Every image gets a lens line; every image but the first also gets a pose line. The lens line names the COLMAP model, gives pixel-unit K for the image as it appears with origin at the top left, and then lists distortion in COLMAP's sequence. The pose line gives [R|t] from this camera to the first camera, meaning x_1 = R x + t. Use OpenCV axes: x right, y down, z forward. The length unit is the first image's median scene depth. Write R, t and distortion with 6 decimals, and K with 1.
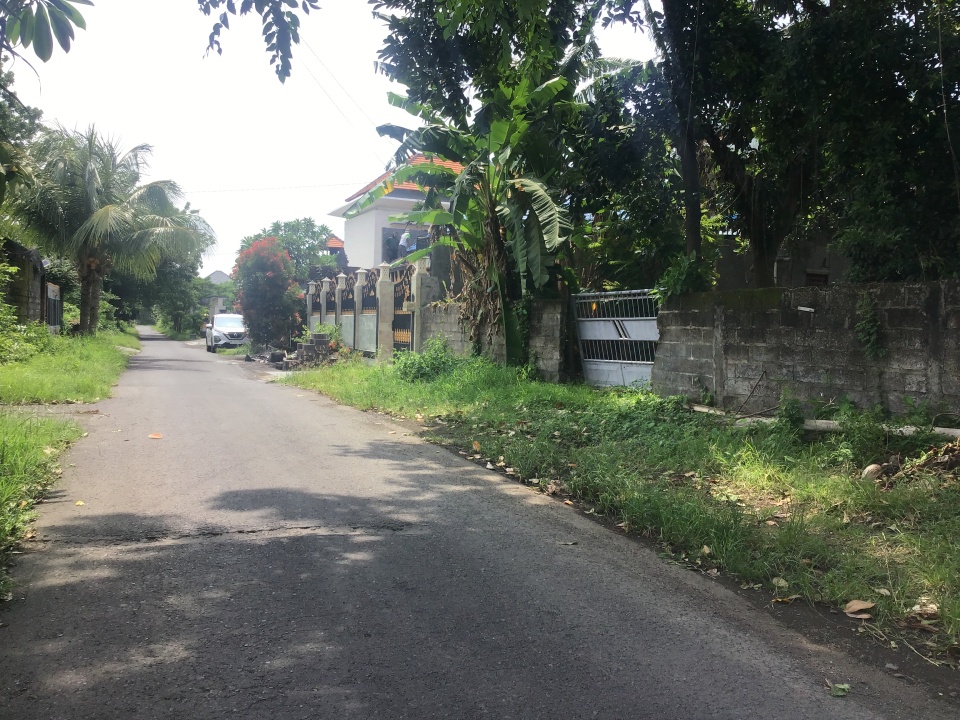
lens RADIAL K [[860.4, 0, 484.4], [0, 860.4, 348.8], [0, 0, 1]] dist [0.113157, -0.212418]
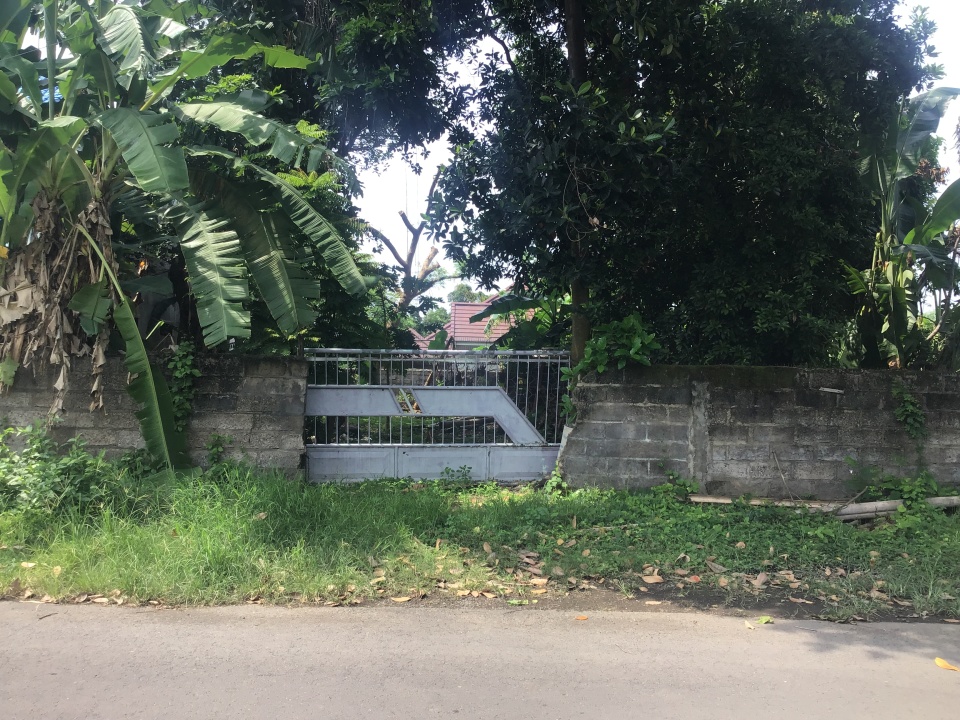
lens RADIAL K [[860.4, 0, 484.4], [0, 860.4, 348.8], [0, 0, 1]] dist [0.113157, -0.212418]
pose [[0.357440, 0.007448, 0.933906, -0.383761], [0.007596, 0.999912, -0.010881, -0.044468], [-0.933905, 0.010983, 0.357352, 0.519000]]
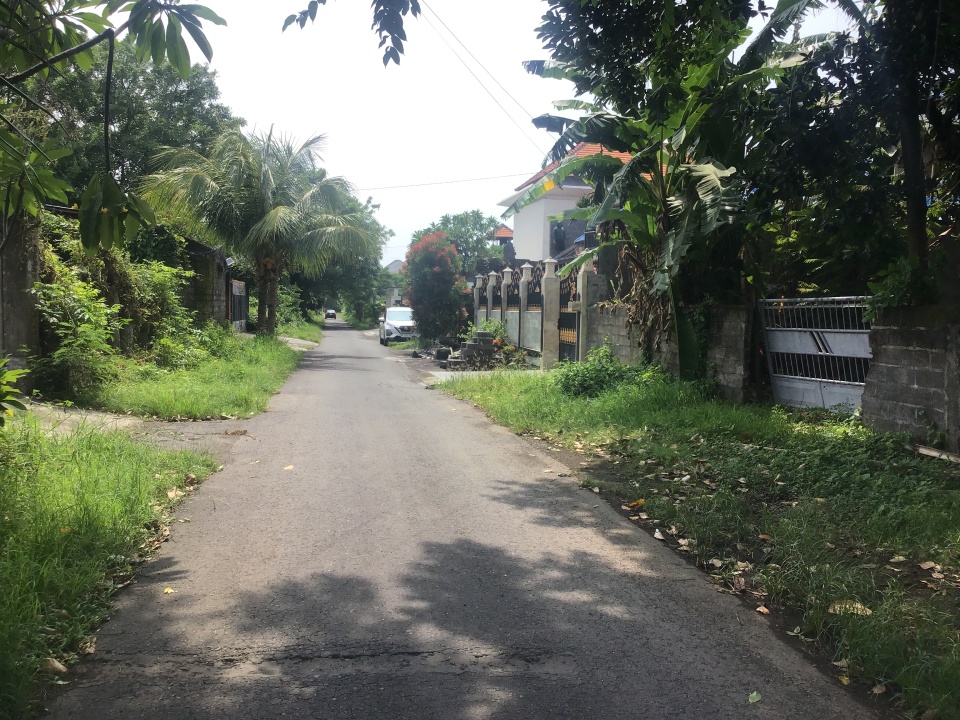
lens RADIAL K [[858.5, 0, 487.8], [0, 858.5, 360.0], [0, 0, 1]] dist [0.129061, -0.278231]
pose [[0.981086, 0.006487, -0.193463, 0.002260], [-0.000514, 0.999522, 0.030906, -0.023965], [0.193571, -0.030222, 0.980621, 0.074826]]
